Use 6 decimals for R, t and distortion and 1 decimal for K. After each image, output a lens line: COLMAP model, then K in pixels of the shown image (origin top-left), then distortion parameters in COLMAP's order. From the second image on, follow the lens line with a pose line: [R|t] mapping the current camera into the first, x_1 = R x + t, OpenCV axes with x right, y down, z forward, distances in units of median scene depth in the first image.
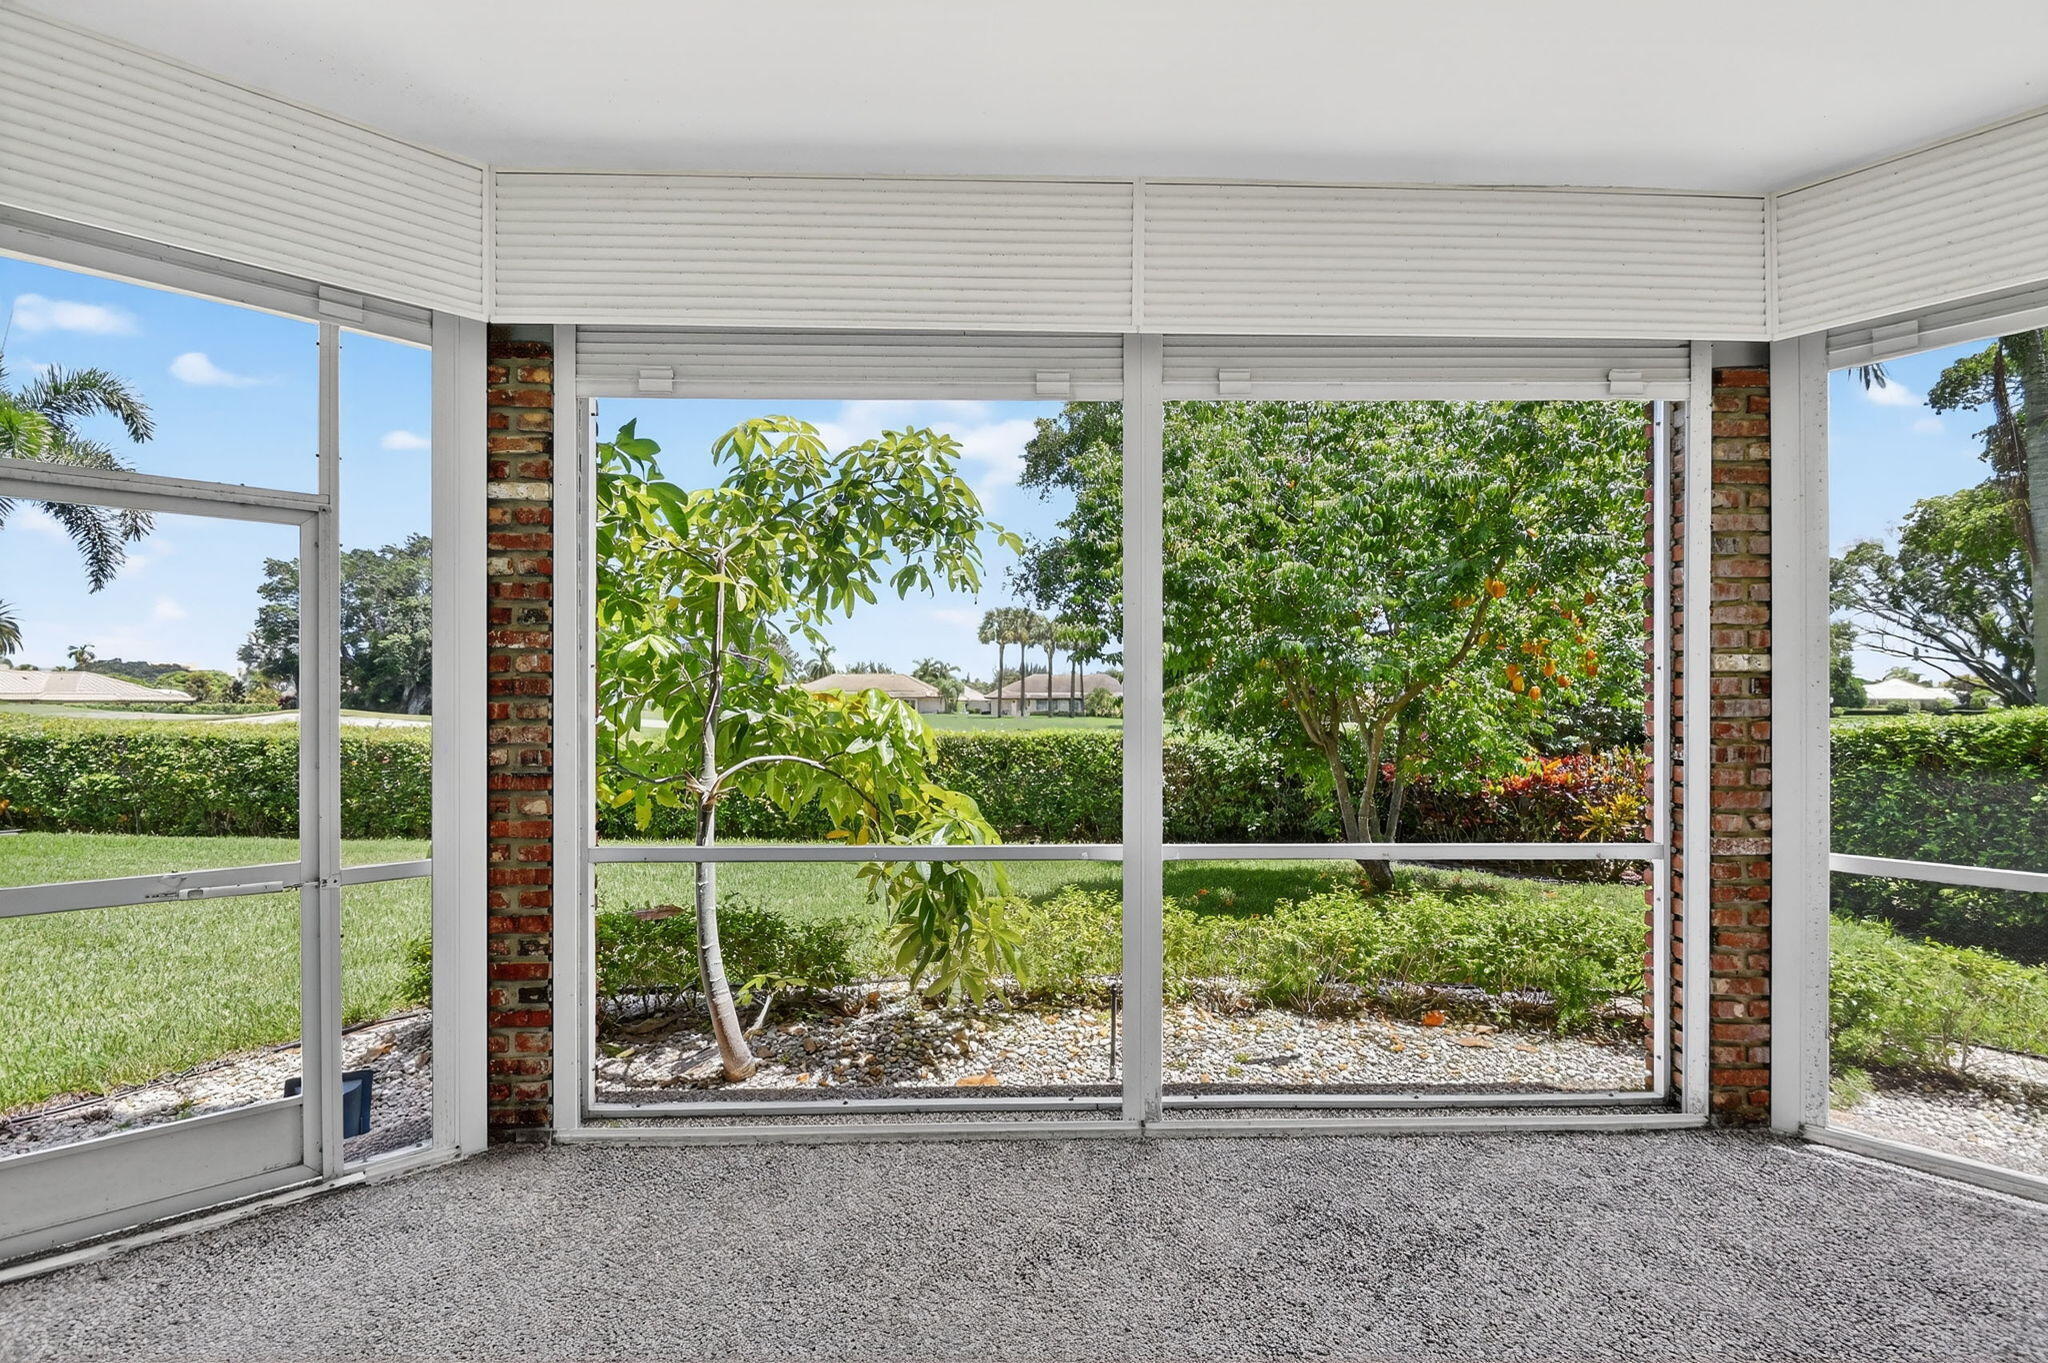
lens RADIAL K [[900.2, 0, 1028.7], [0, 900.2, 709.2], [0, 0, 1]] dist [-0.008761, -0.003781]
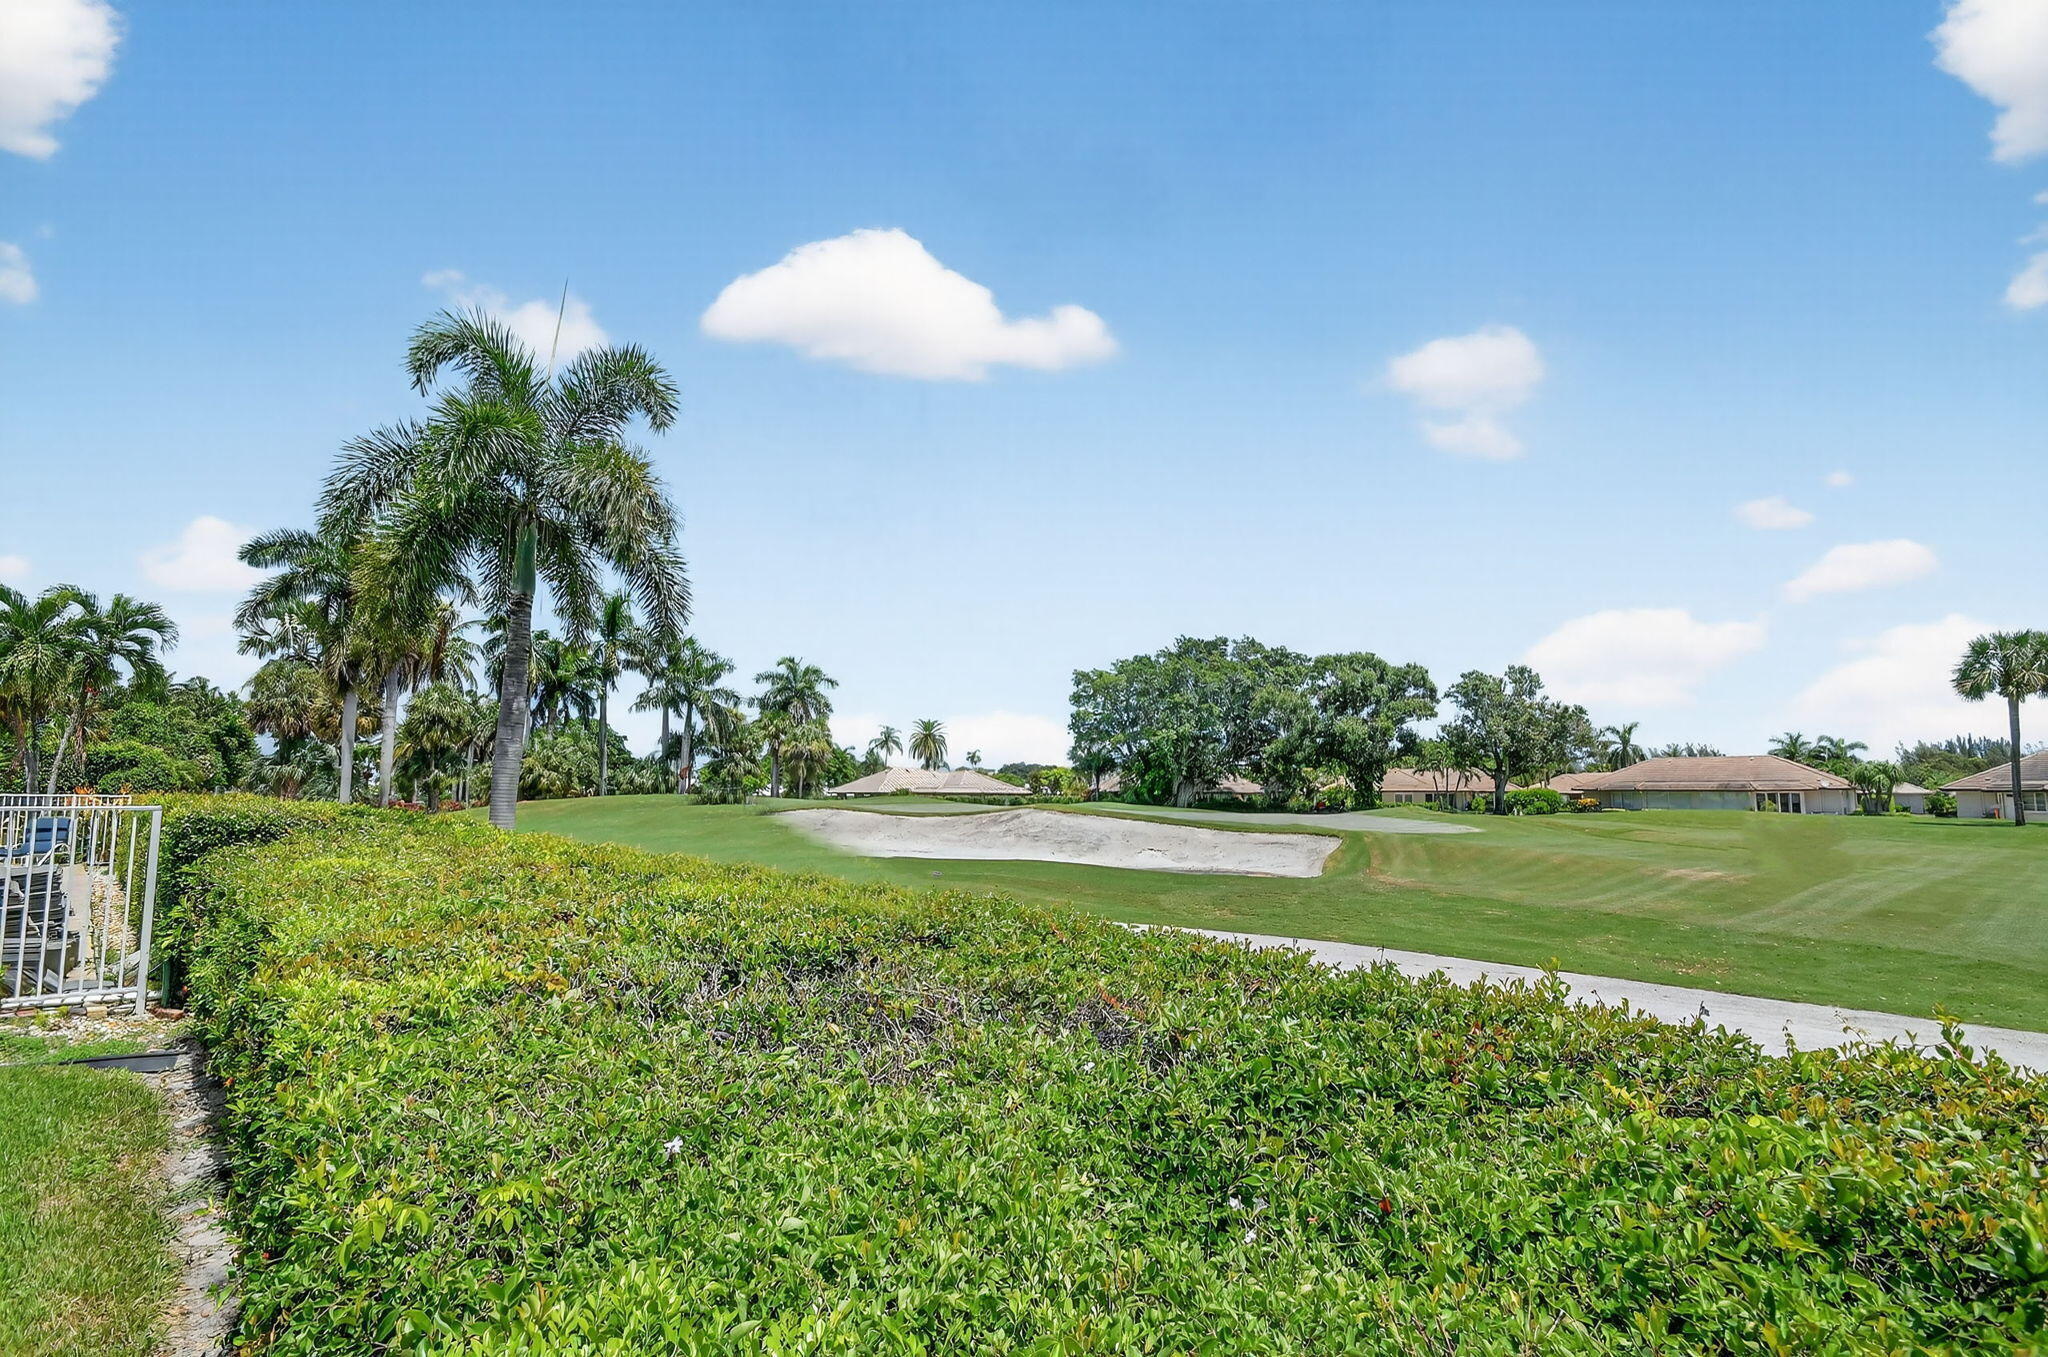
lens RADIAL K [[900.2, 0, 1029.8], [0, 900.2, 685.7], [0, 0, 1]] dist [-0.008761, -0.003781]
pose [[0.691803, -0.083111, -0.717287, -1.174203], [-0.007013, 0.992534, -0.121766, -0.133417], [0.722052, 0.089268, 0.686056, 3.467449]]
